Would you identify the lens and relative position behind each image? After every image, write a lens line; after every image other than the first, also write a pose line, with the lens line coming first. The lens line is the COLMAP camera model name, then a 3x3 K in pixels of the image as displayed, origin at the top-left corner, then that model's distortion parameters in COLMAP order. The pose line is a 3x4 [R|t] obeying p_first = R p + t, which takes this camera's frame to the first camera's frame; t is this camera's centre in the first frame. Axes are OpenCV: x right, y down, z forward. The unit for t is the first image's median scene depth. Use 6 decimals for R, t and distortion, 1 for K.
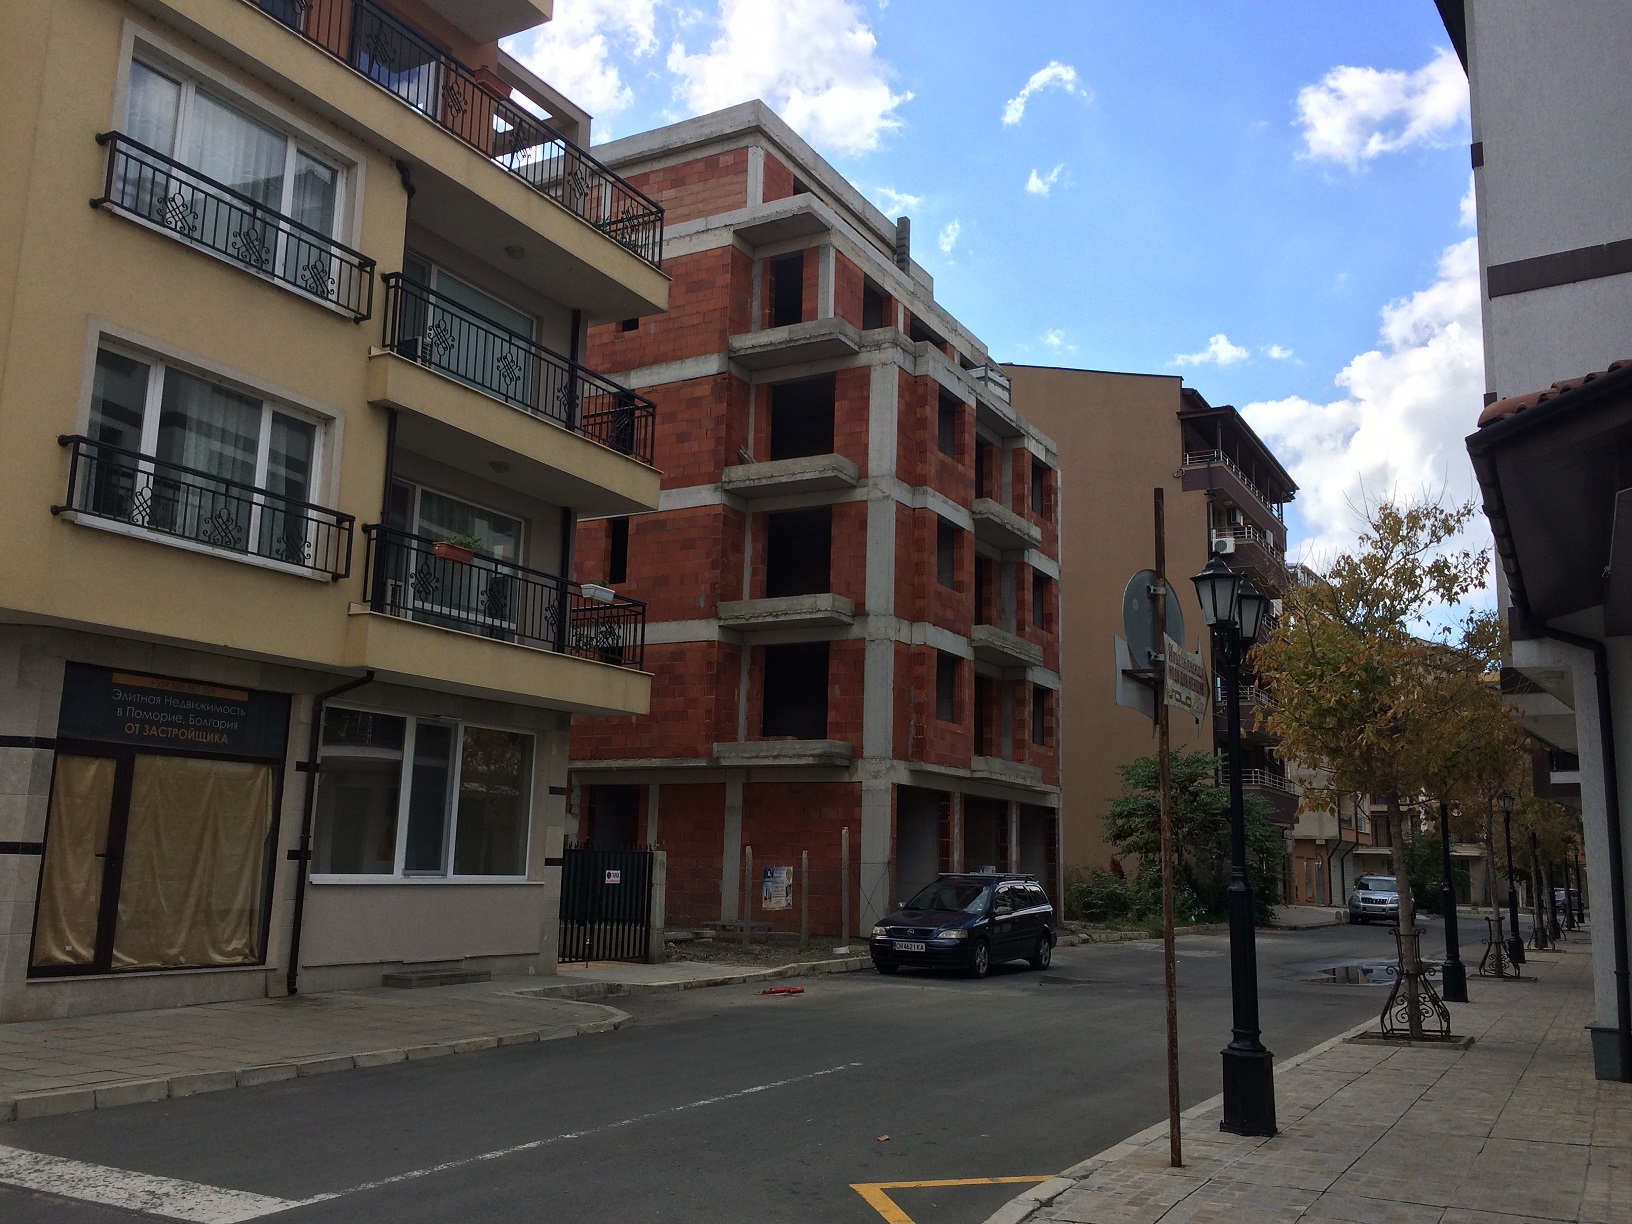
lens RADIAL K [[1414.3, 0, 840.7], [0, 1414.3, 613.5], [0, 0, 1]] dist [-0.002707, -0.000934]
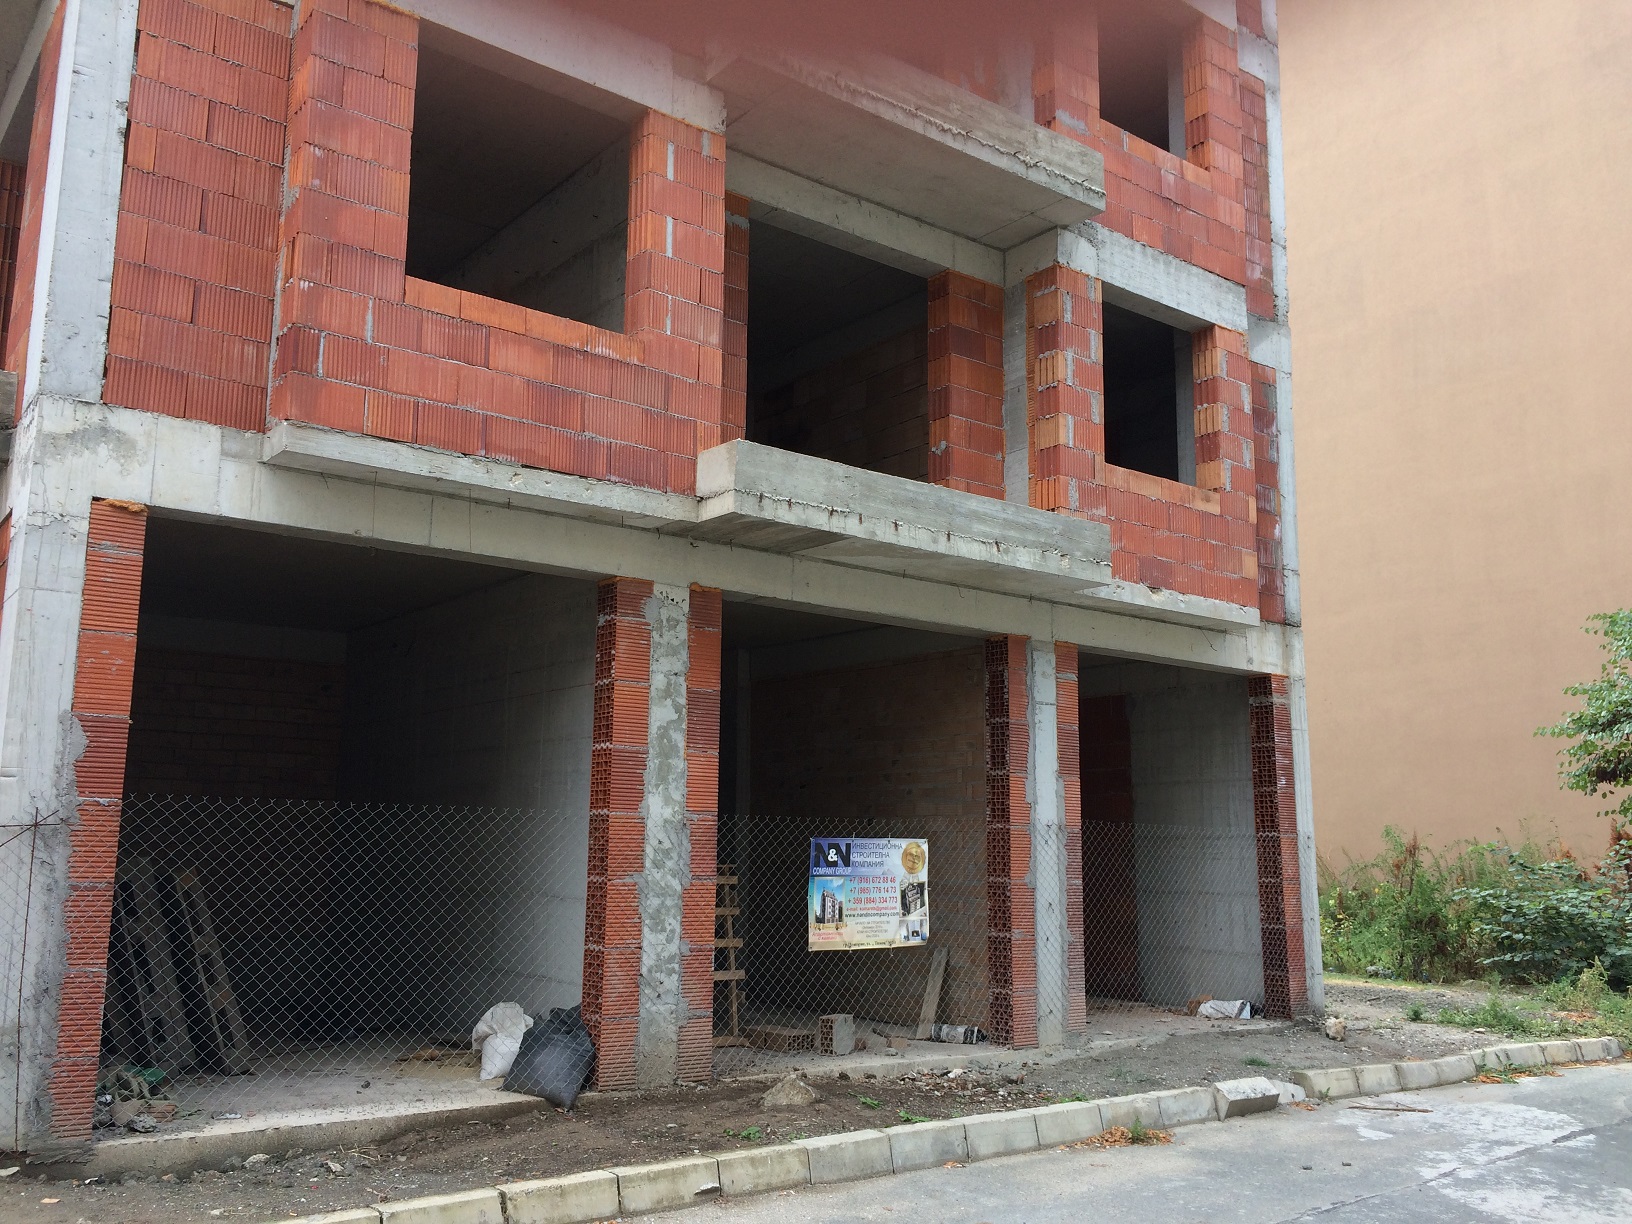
lens RADIAL K [[1375.6, 0, 826.0], [0, 1375.6, 614.0], [0, 0, 1]] dist [0.067566, -0.110627]
pose [[0.911008, -0.076155, -0.405295, 0.231453], [0.078575, 0.996851, -0.010689, 0.142338], [0.404833, -0.022108, 0.914123, 0.776366]]
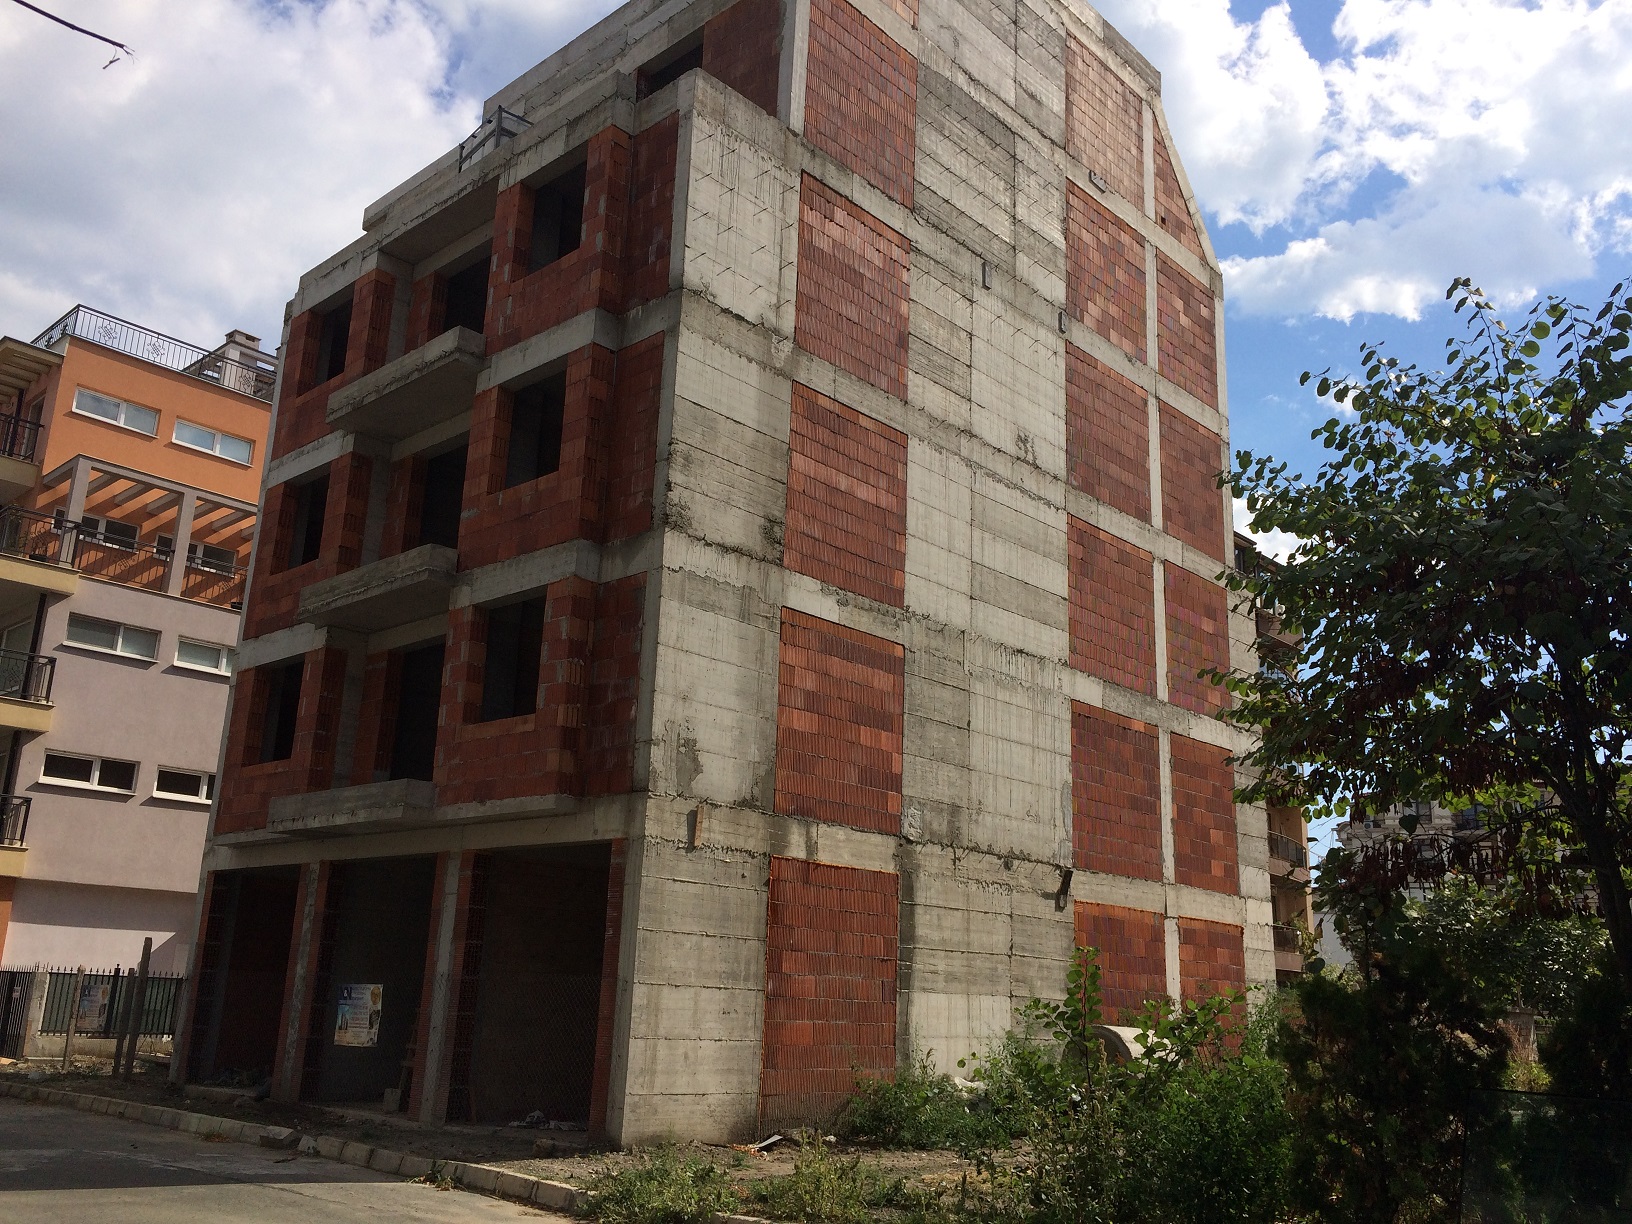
lens RADIAL K [[1383.1, 0, 821.2], [0, 1383.1, 610.1], [0, 0, 1]] dist [0.079914, -0.124876]
pose [[-0.253226, -0.291409, -0.922473, 0.639449], [0.133210, 0.933966, -0.331607, 0.262968], [0.958192, -0.206854, -0.197686, 1.393826]]
